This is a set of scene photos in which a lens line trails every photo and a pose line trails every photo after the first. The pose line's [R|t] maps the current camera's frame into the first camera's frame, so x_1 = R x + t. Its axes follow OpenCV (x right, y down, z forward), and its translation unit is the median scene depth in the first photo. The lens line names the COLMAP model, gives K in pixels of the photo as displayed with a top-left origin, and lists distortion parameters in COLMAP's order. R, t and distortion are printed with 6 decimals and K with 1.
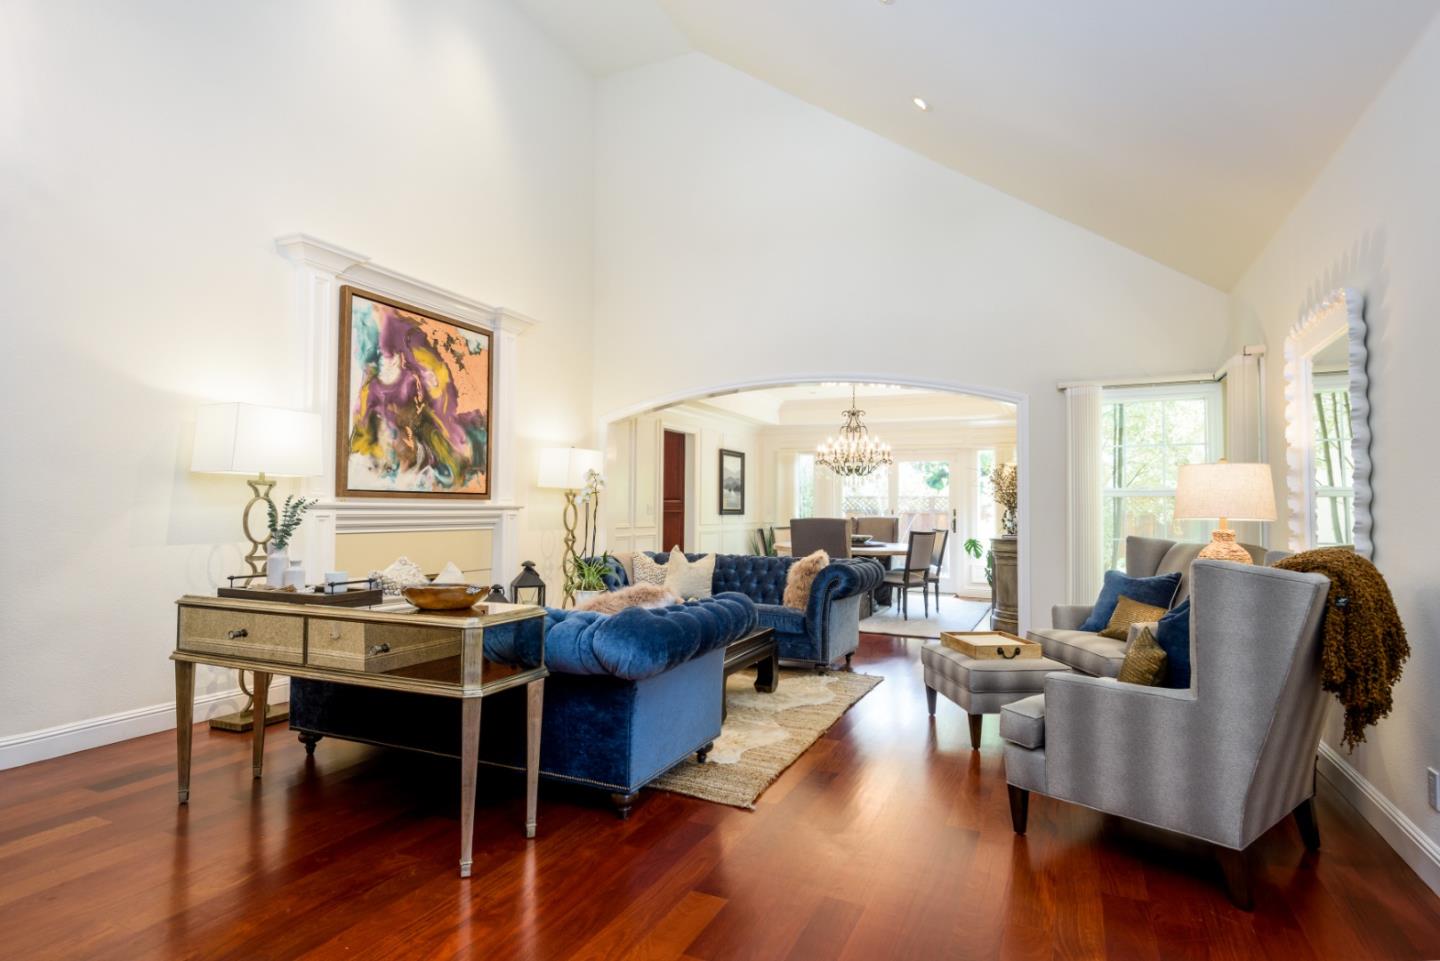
lens RADIAL K [[833.2, 0, 707.8], [0, 833.2, 486.2], [0, 0, 1]] dist [0.001787, -0.000352]
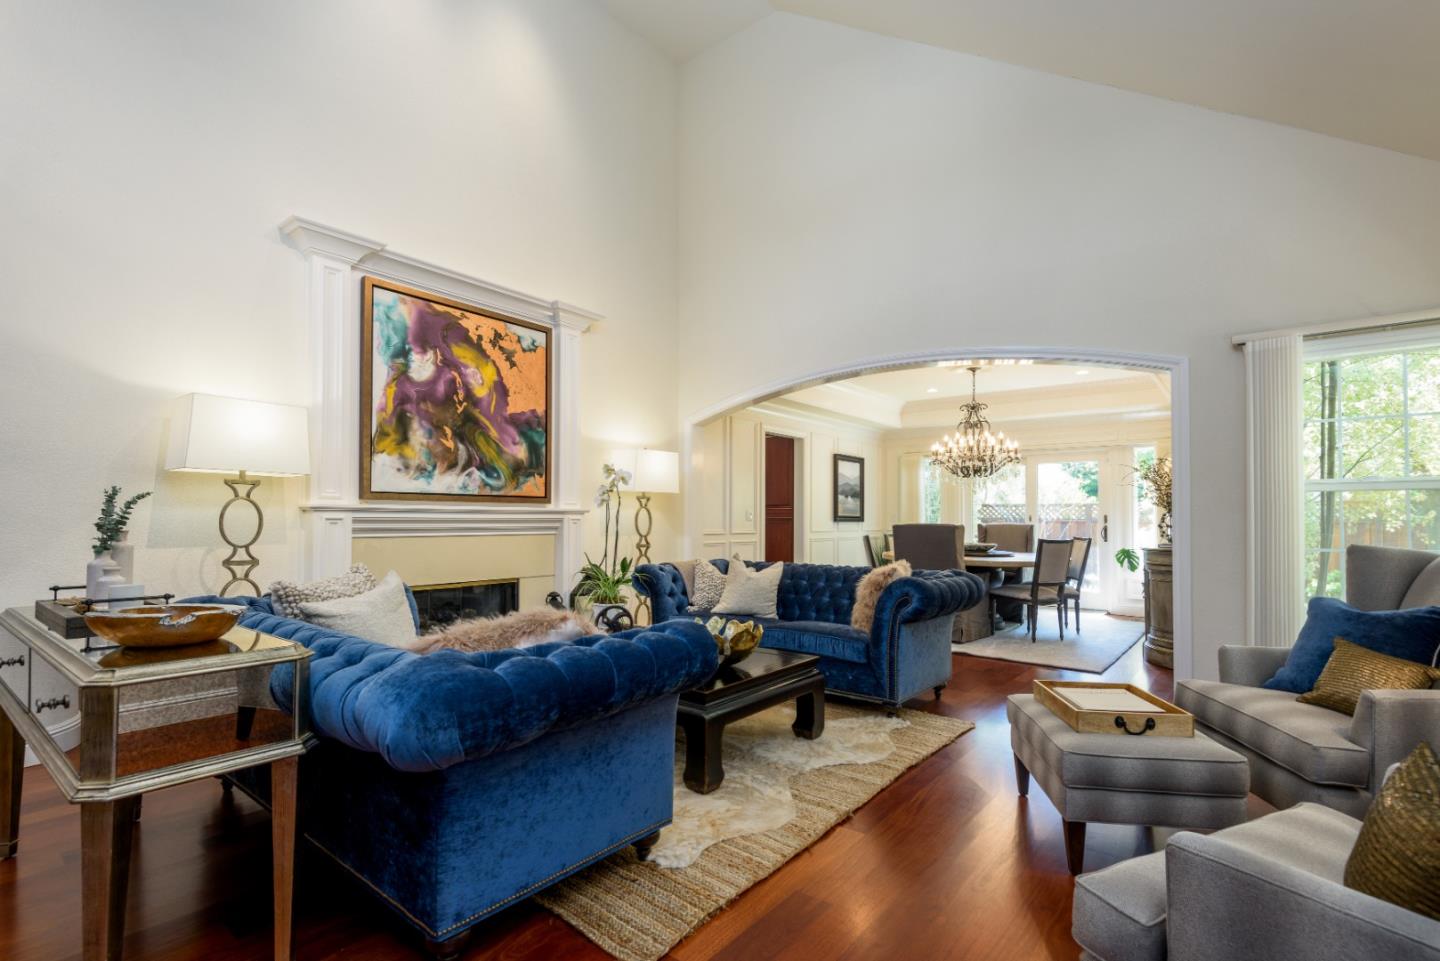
lens RADIAL K [[713.0, 0, 704.1], [0, 713.0, 503.8], [0, 0, 1]] dist [0.032247, -0.025553]
pose [[0.968735, -0.007960, -0.247971, 0.125235], [0.008826, 0.999958, 0.002382, 0.017469], [0.247942, -0.004496, 0.968764, 0.267472]]
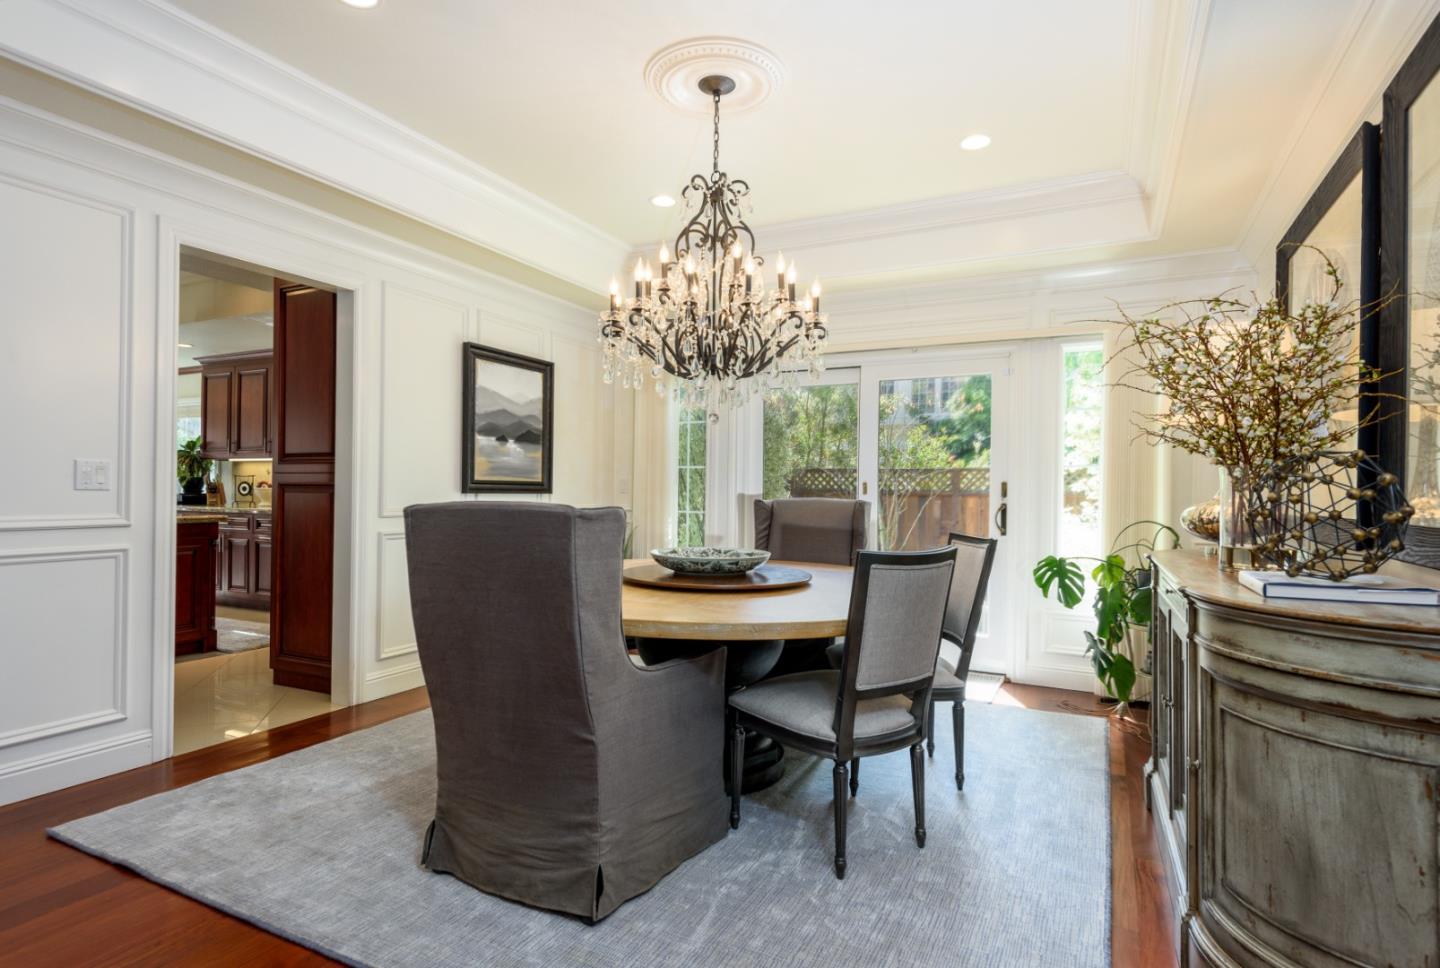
lens RADIAL K [[770.0, 0, 720.0], [0, 770.0, 484.0], [0, 0, 1]] dist [0.000209, 0.000010]
pose [[0.999219, 0.002883, -0.039413, 0.282120], [-0.002273, 0.999877, 0.015509, 0.039634], [0.039453, -0.015408, 0.999103, 1.017404]]
